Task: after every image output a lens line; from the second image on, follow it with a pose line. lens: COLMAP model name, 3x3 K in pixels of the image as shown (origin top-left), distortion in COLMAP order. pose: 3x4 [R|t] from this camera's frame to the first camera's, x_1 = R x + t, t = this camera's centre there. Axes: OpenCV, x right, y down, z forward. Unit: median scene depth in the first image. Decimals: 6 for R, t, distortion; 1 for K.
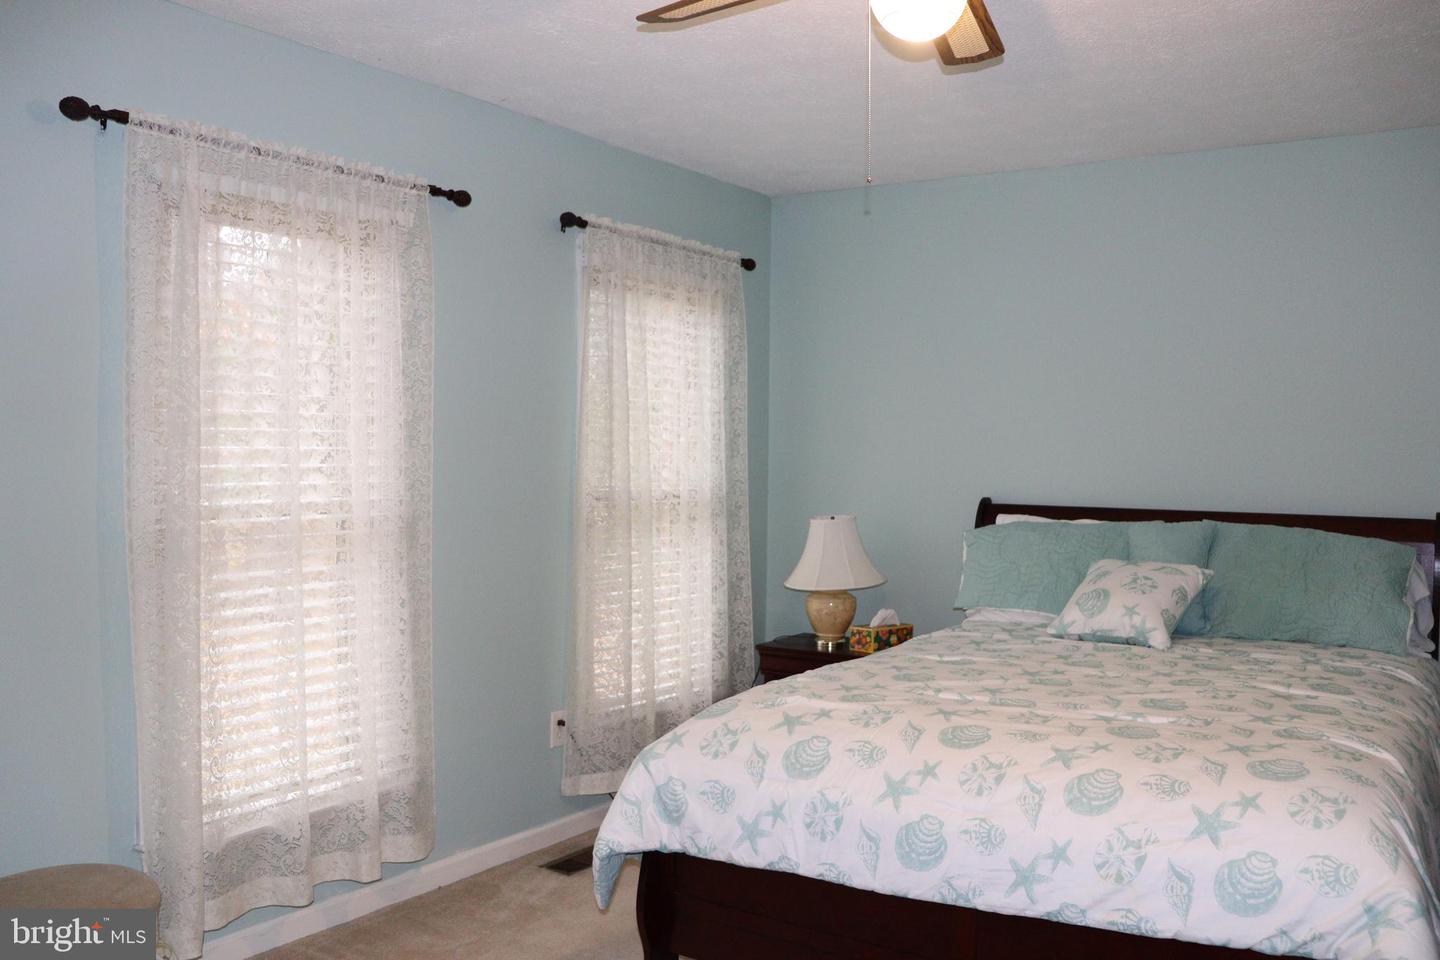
lens RADIAL K [[1205.1, 0, 720.0], [0, 1205.1, 480.0], [0, 0, 1]] dist [-0.173909, 0.164642]
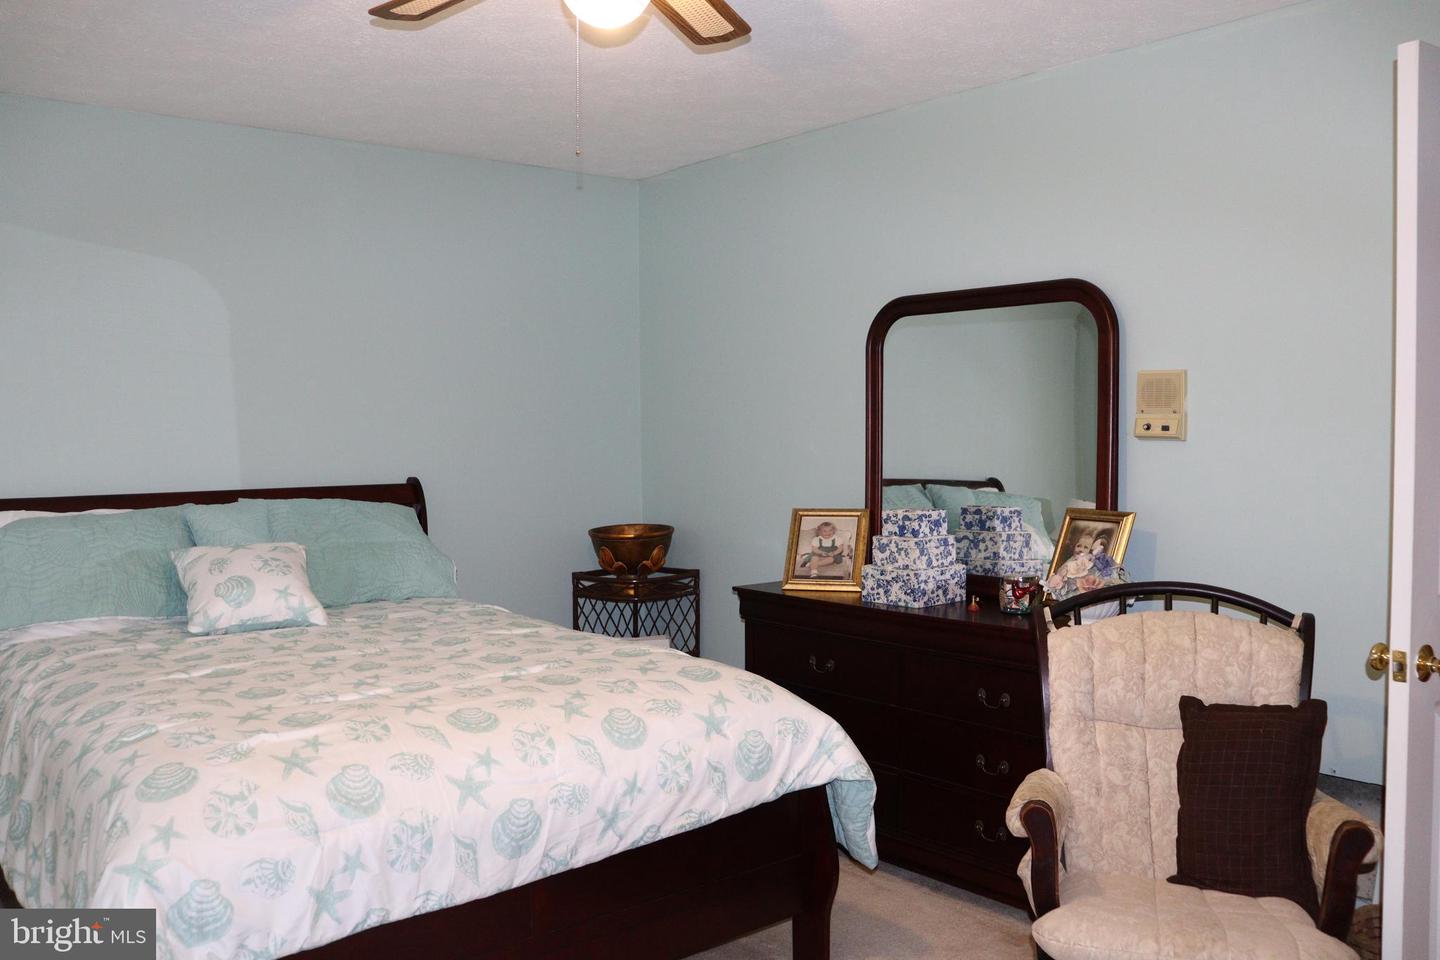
lens RADIAL K [[1205.1, 0, 720.0], [0, 1205.1, 480.0], [0, 0, 1]] dist [-0.173909, 0.164642]
pose [[0.290321, -0.056488, 0.955261, -0.681442], [0.037193, 0.998168, 0.047721, -0.023159], [-0.956206, 0.021675, 0.291890, 0.524163]]
